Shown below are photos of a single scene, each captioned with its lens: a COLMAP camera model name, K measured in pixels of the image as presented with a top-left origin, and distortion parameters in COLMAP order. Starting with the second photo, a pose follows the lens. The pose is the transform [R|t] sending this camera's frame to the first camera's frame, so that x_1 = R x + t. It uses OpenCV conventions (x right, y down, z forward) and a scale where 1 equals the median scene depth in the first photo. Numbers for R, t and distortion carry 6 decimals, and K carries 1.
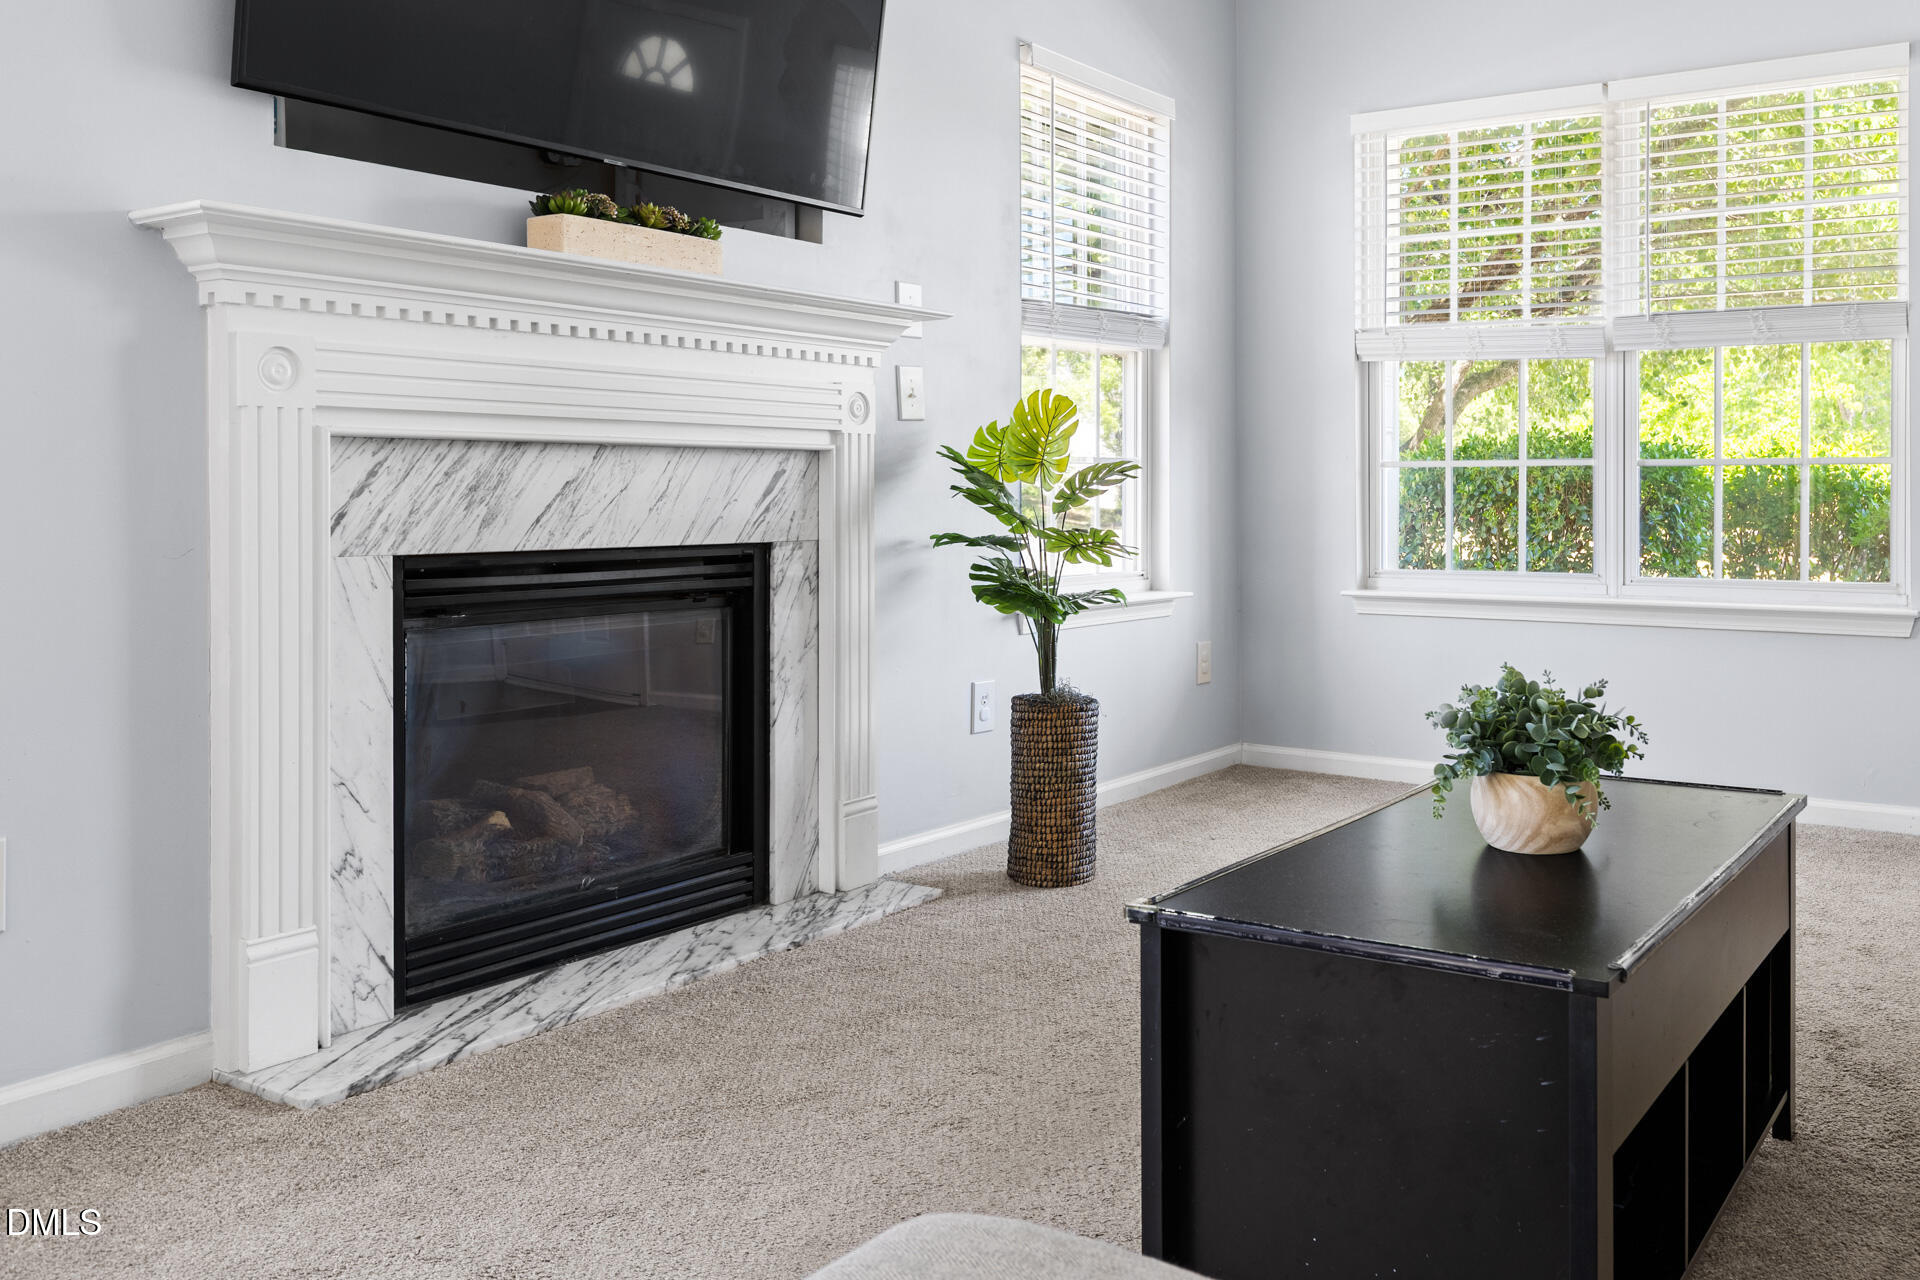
lens RADIAL K [[1677.0, 0, 1013.3], [0, 1677.0, 502.3], [0, 0, 1]] dist [0.007175, -0.007420]
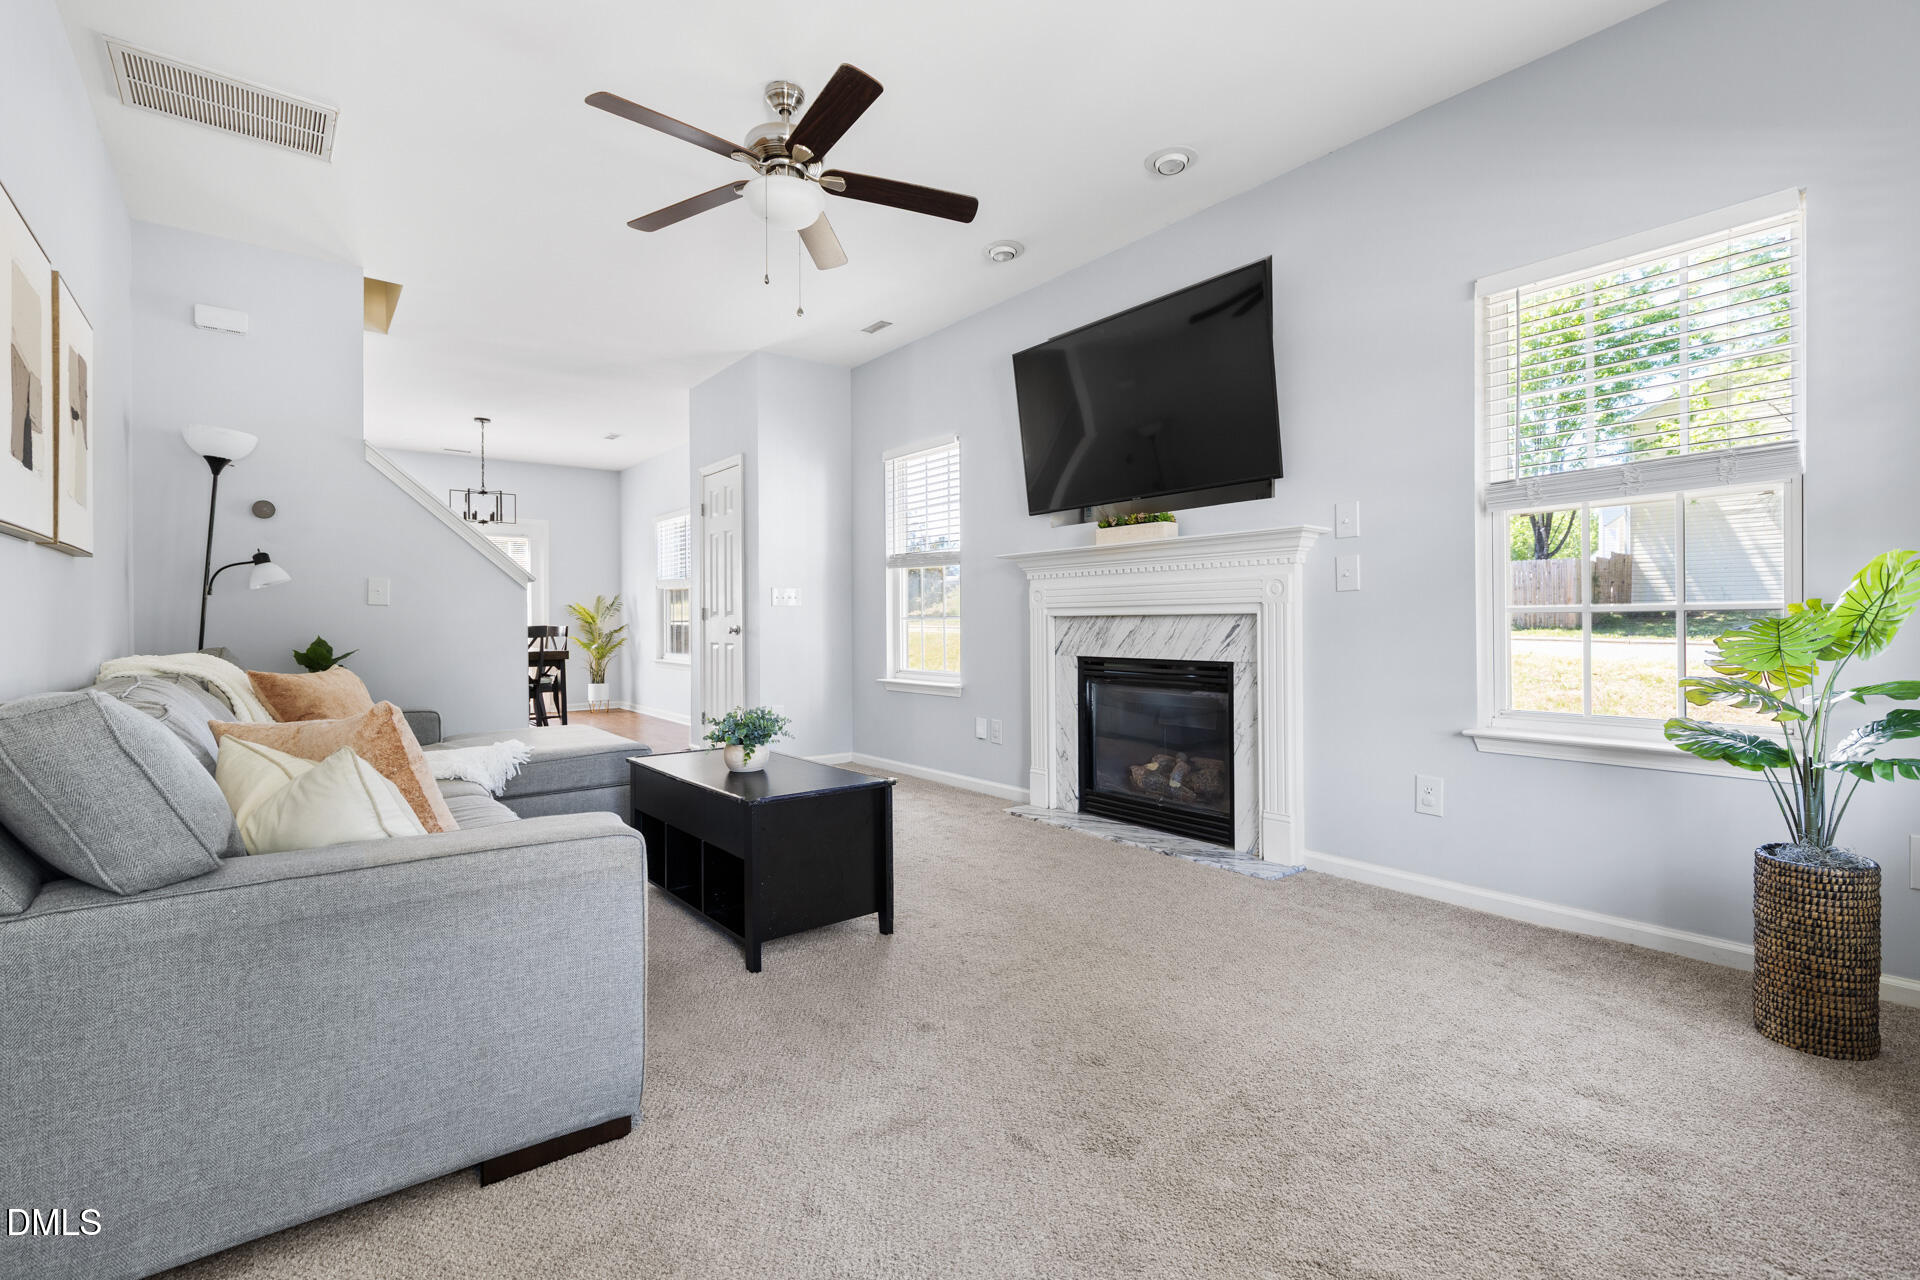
lens RADIAL K [[848.2, 0, 963.5], [0, 848.2, 624.6], [0, 0, 1]] dist [0.002039, 0.000386]
pose [[-0.282395, 0.005034, -0.959285, 1.009539], [0.003347, 0.999985, 0.004263, -0.028167], [0.959292, -0.002007, -0.282408, 1.119914]]
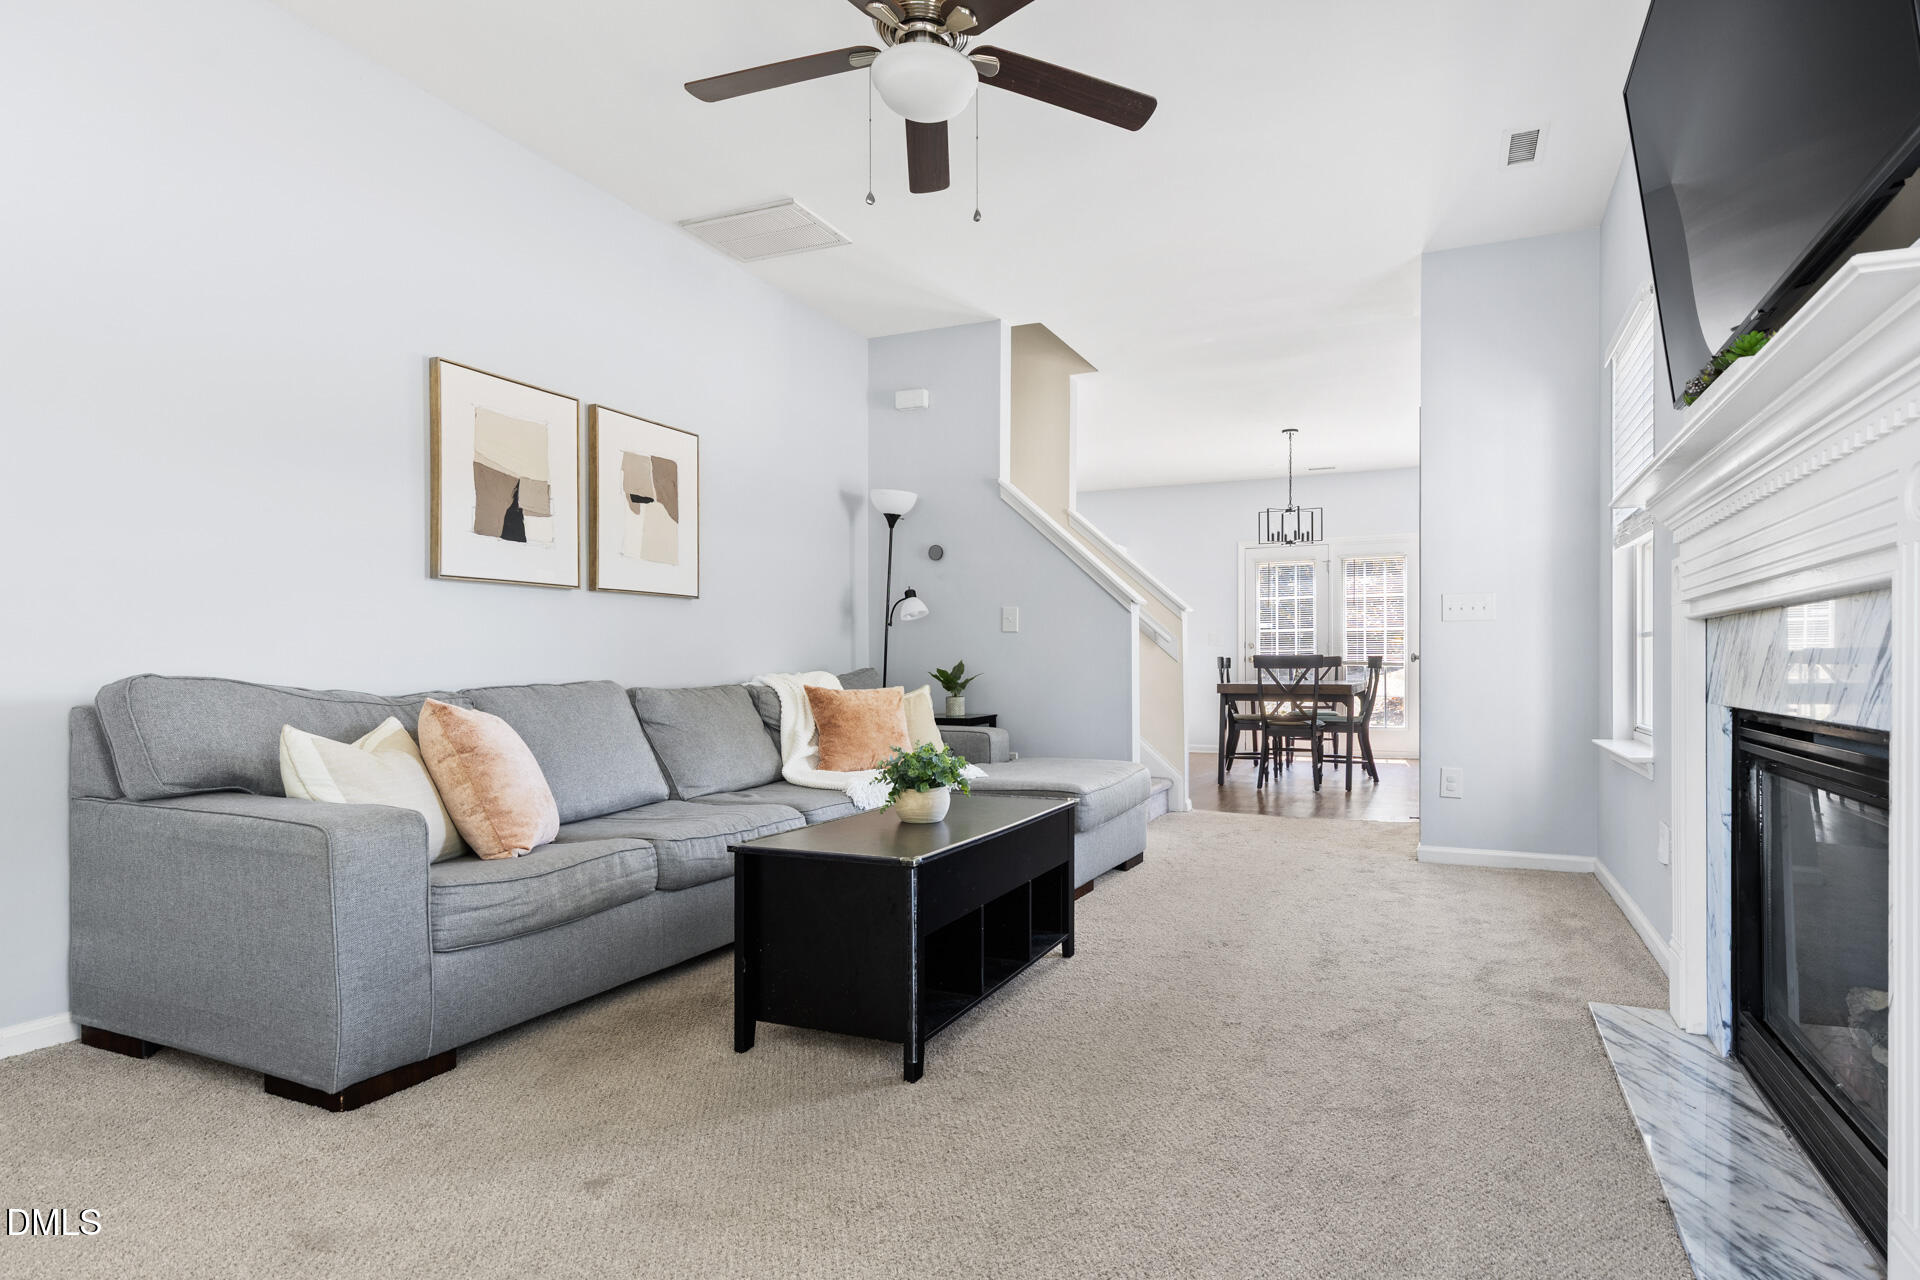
lens RADIAL K [[980.8, 0, 1051.6], [0, 980.8, 670.5], [0, 0, 1]] dist [0.006319, 0.000149]
pose [[-0.975599, 0.006199, -0.219471, 0.284047], [0.004378, 0.999952, 0.008781, -0.005352], [0.219515, 0.007606, -0.975579, 1.484312]]
